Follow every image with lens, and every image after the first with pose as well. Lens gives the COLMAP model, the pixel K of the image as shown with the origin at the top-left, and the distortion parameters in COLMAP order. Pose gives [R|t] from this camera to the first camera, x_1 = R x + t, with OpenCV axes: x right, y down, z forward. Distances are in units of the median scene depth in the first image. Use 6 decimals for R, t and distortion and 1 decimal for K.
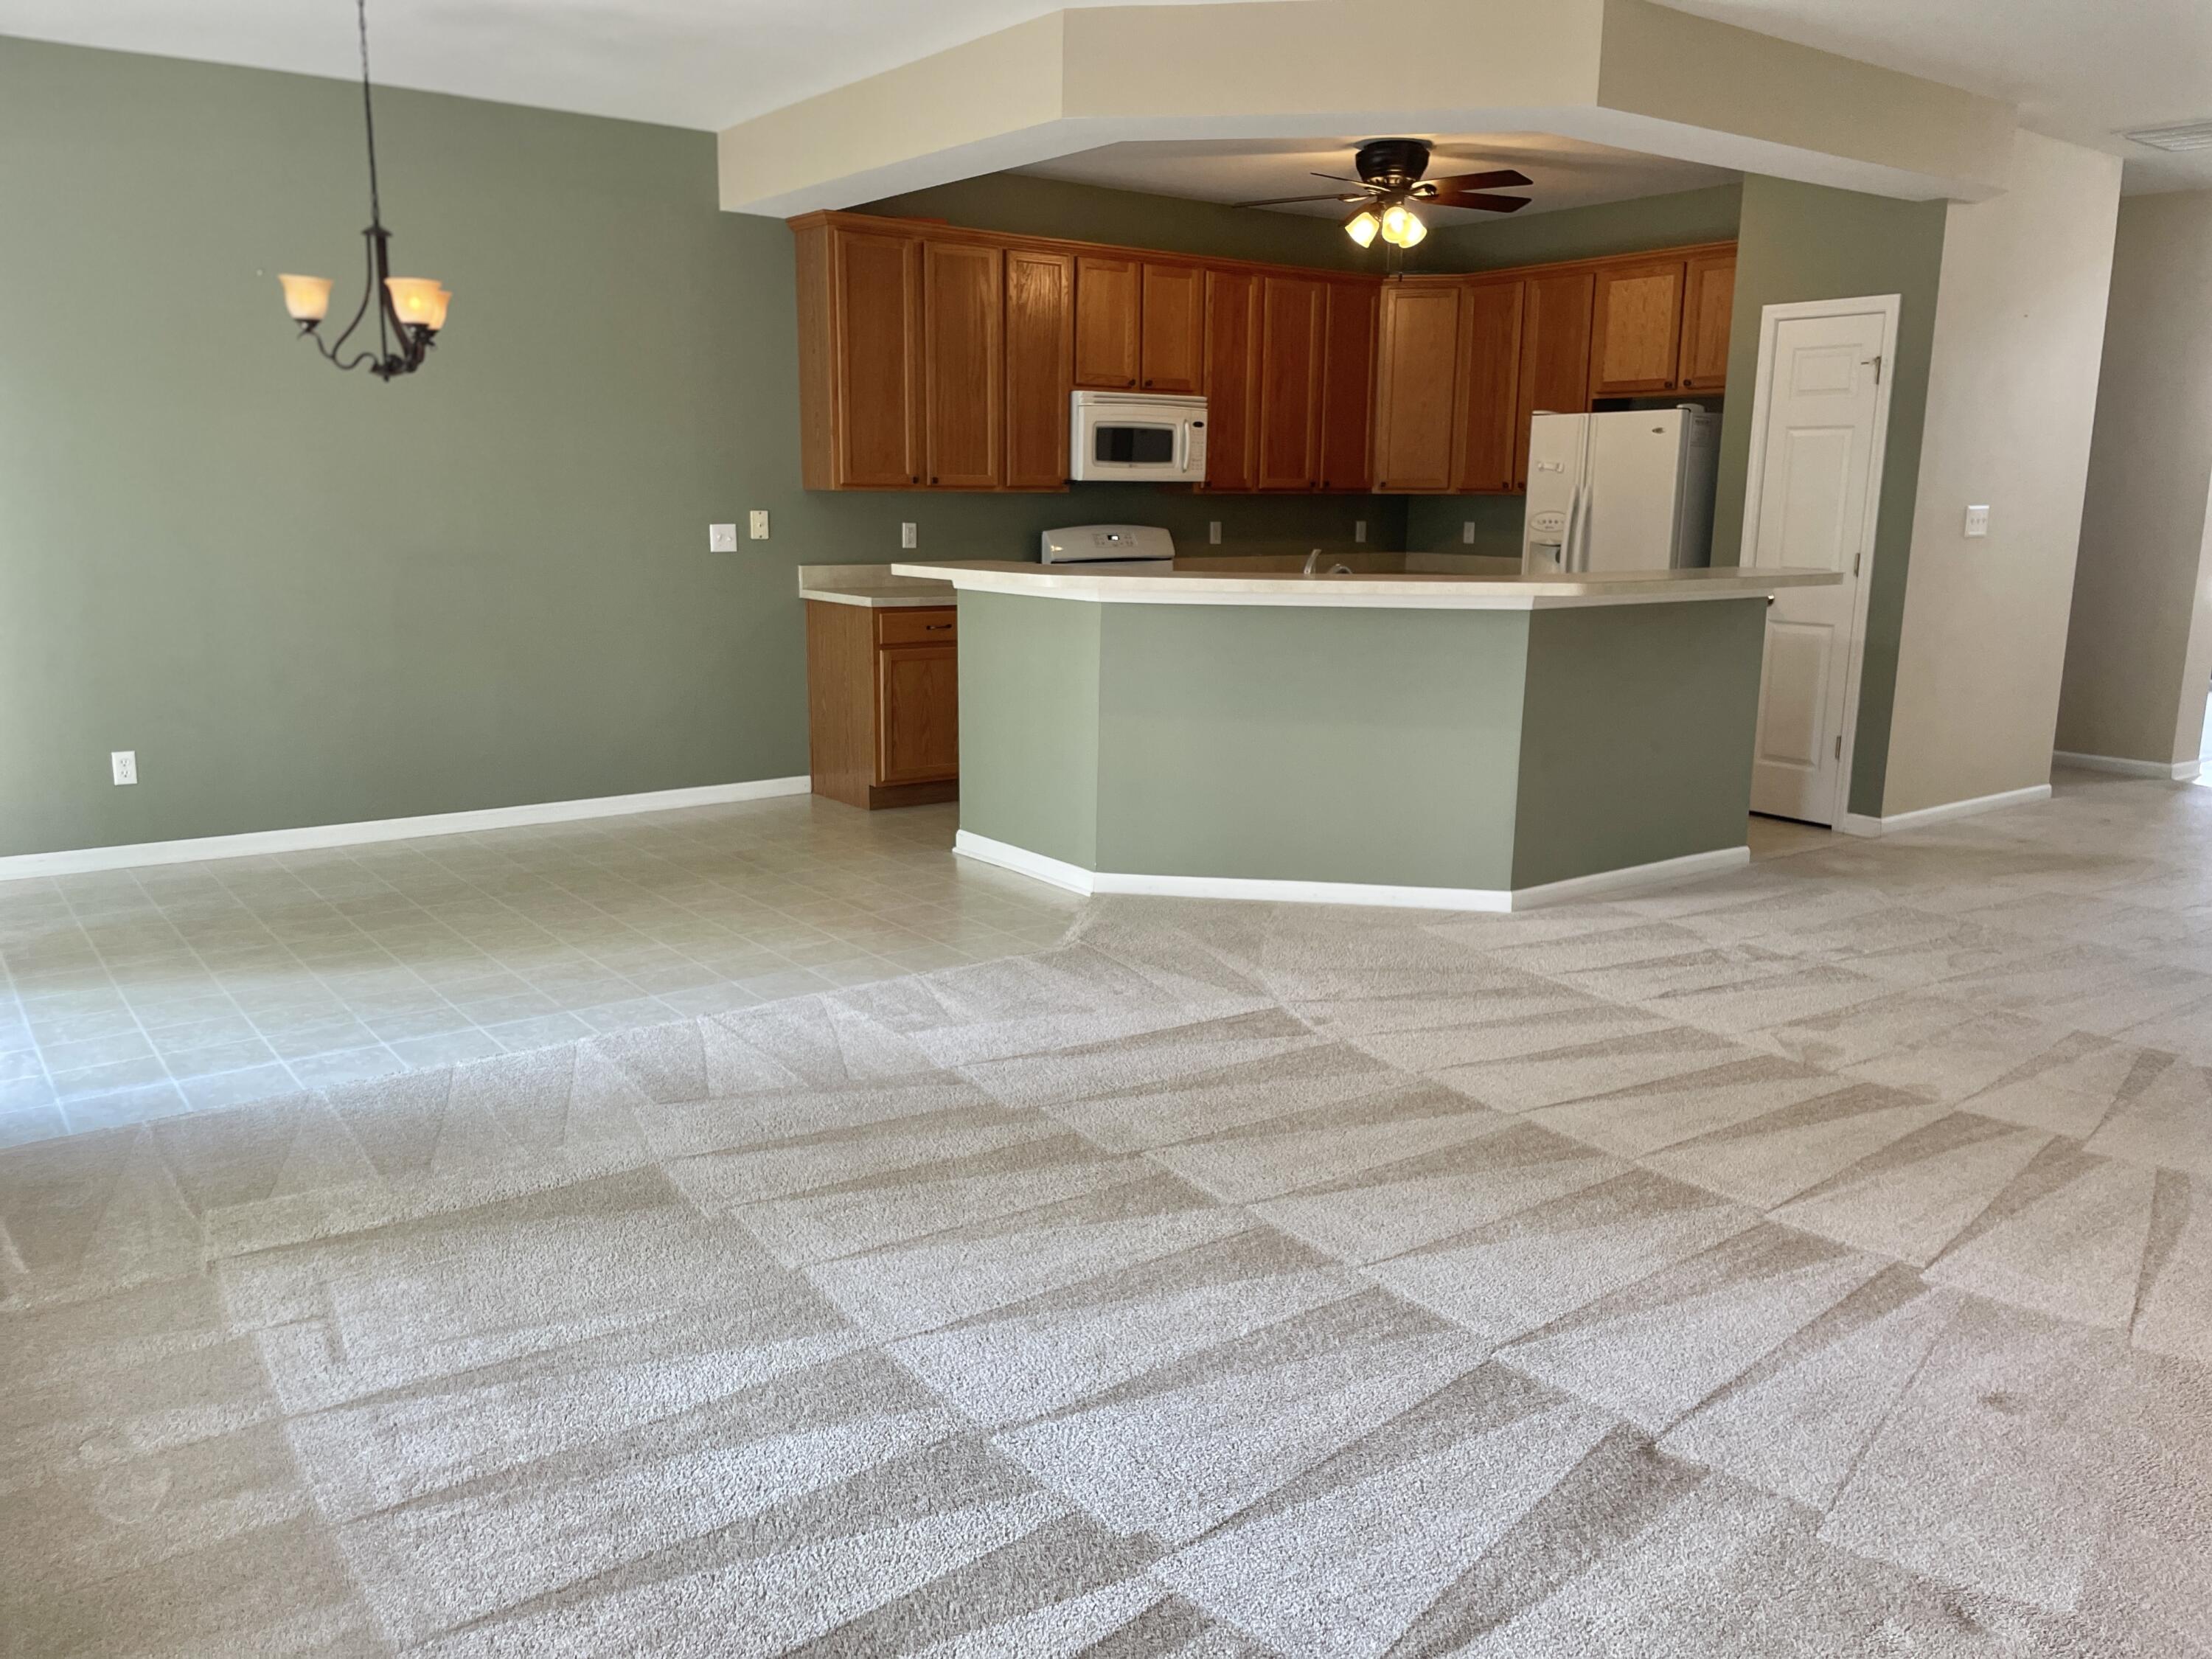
lens RADIAL K [[1673.3, 0, 1114.5], [0, 1673.3, 826.6], [0, 0, 1]] dist [0.106790, -0.138023]
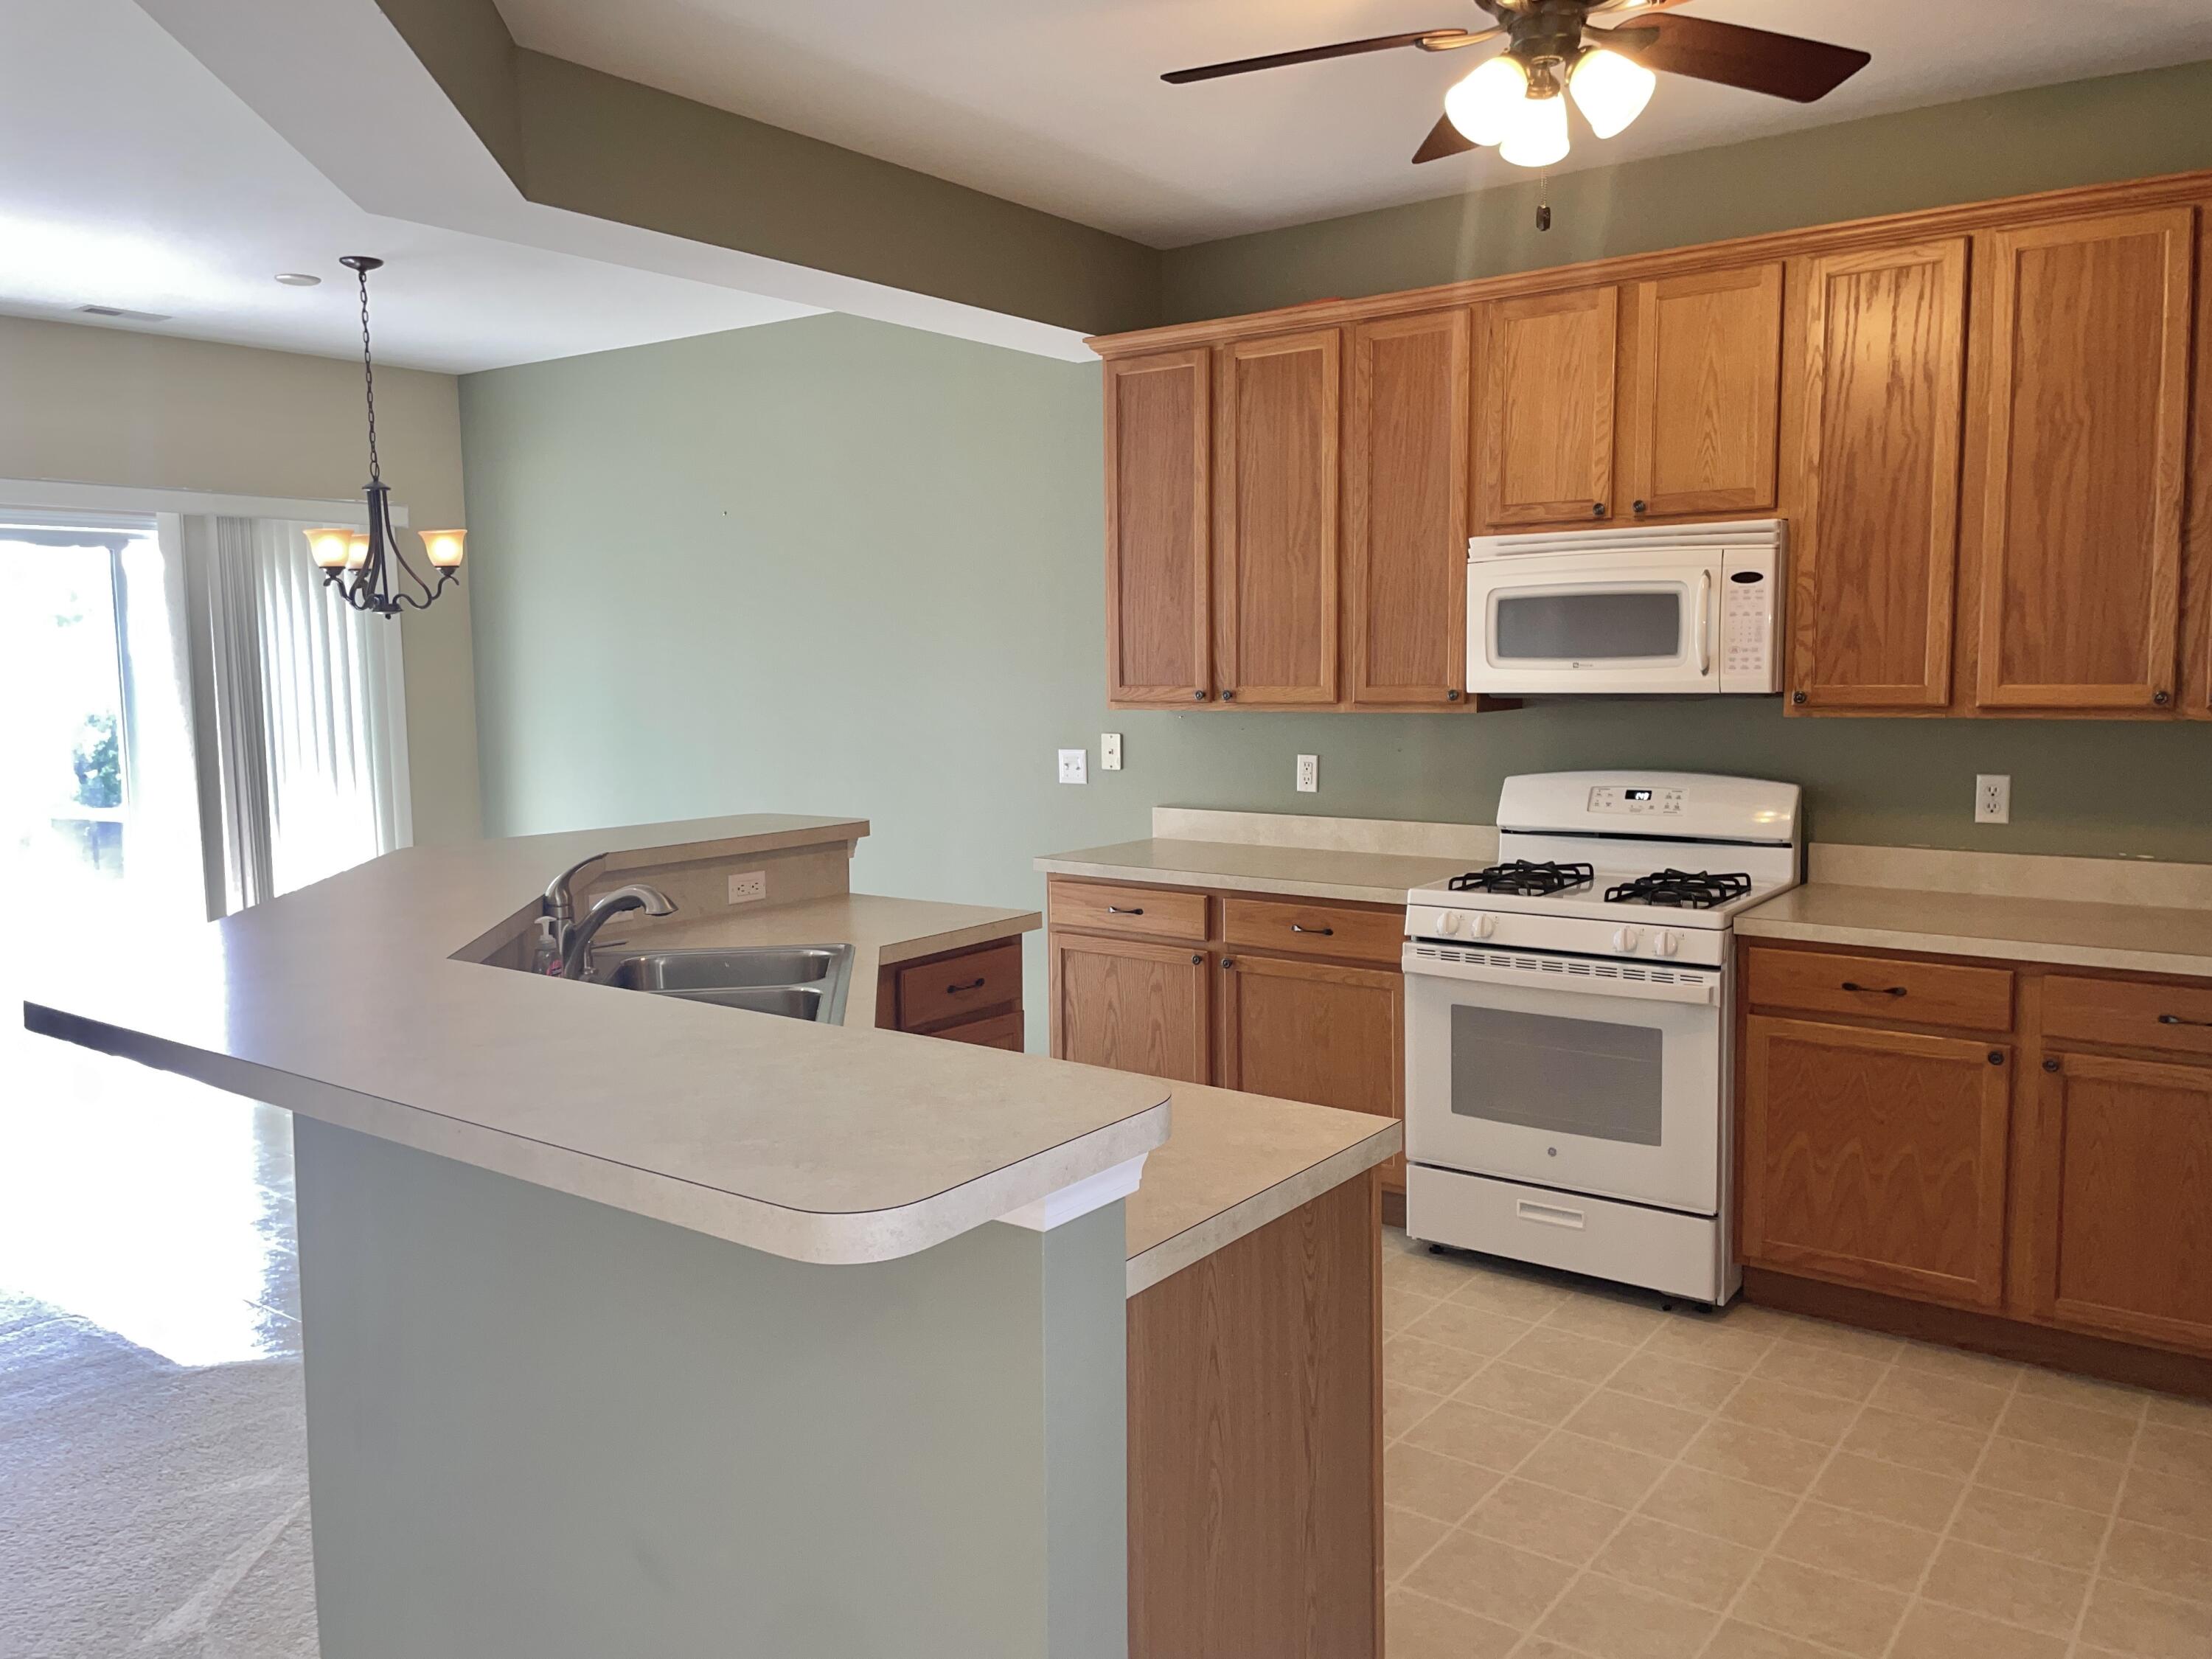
lens RADIAL K [[1681.1, 0, 1106.0], [0, 1681.1, 829.5], [0, 0, 1]] dist [0.077111, -0.089437]
pose [[0.284438, 0.084468, -0.954966, 0.708179], [-0.179604, 0.983170, 0.033467, -0.229496], [0.941720, 0.161996, 0.294822, 1.054565]]
